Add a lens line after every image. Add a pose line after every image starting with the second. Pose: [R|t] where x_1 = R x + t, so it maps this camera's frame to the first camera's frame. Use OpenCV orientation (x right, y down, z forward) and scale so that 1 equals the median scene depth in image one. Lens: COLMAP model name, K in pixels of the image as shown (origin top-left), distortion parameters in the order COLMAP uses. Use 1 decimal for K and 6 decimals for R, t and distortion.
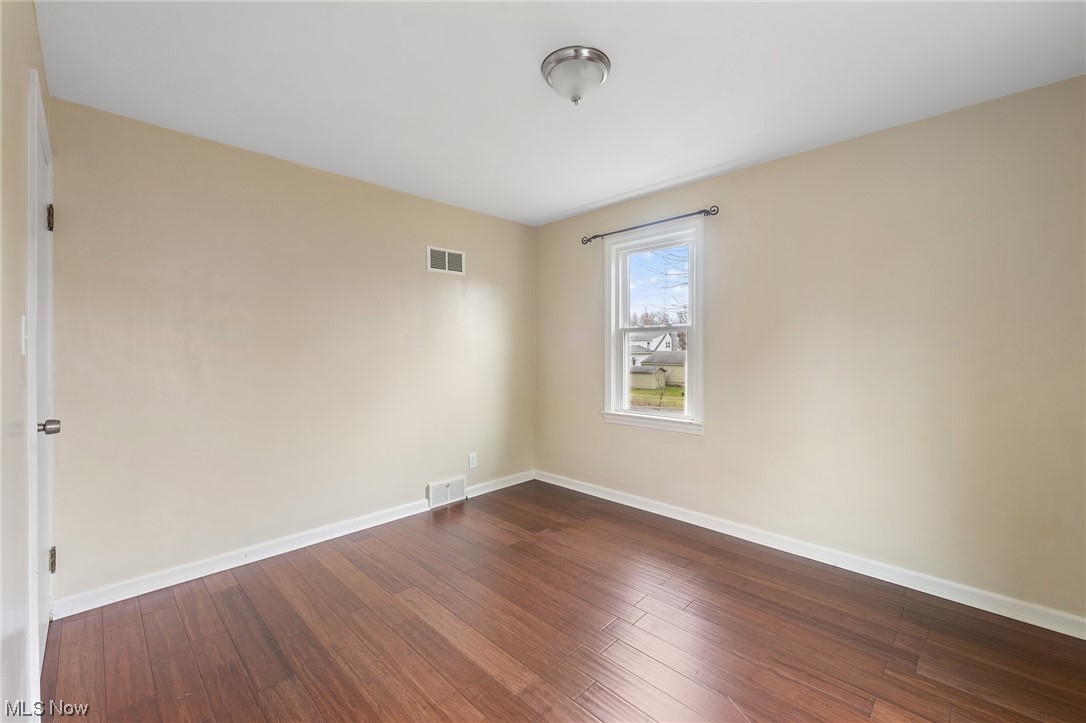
lens RADIAL K [[438.2, 0, 542.7], [0, 438.2, 351.8], [0, 0, 1]] dist [0.000889, 0.000127]
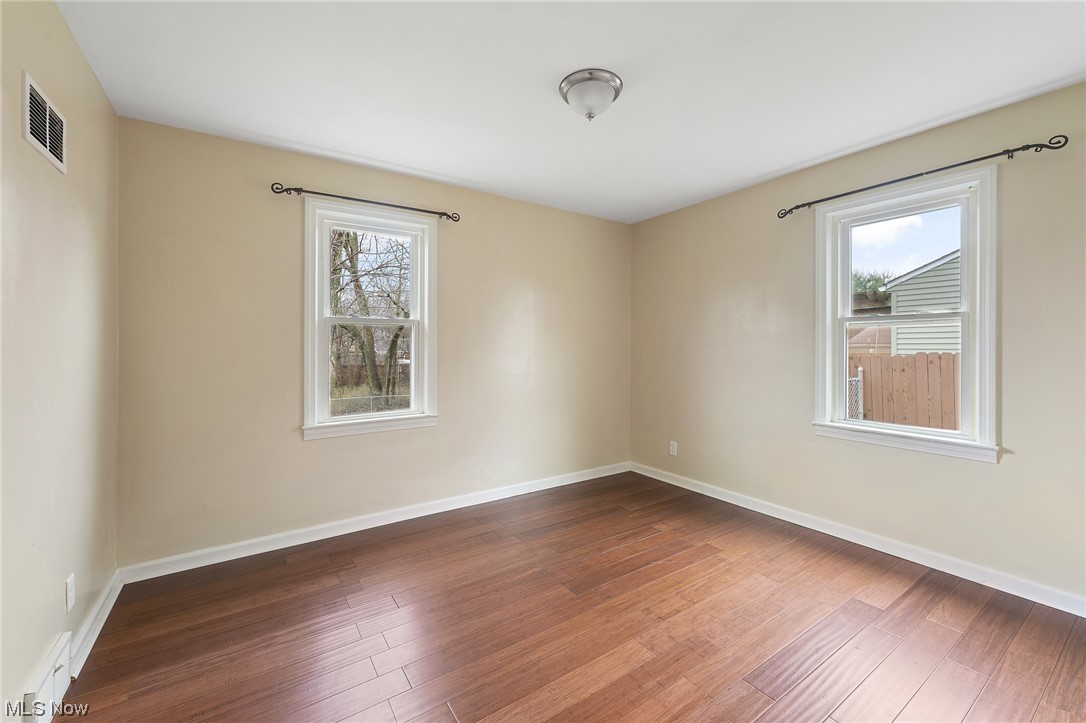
lens RADIAL K [[441.9, 0, 544.4], [0, 441.9, 342.5], [0, 0, 1]] dist [0.001147, 0.000085]
pose [[0.198119, 0.002703, 0.980174, -0.831998], [0.002241, 0.999992, -0.003211, -0.005200], [-0.980175, 0.002833, 0.198111, 0.718886]]
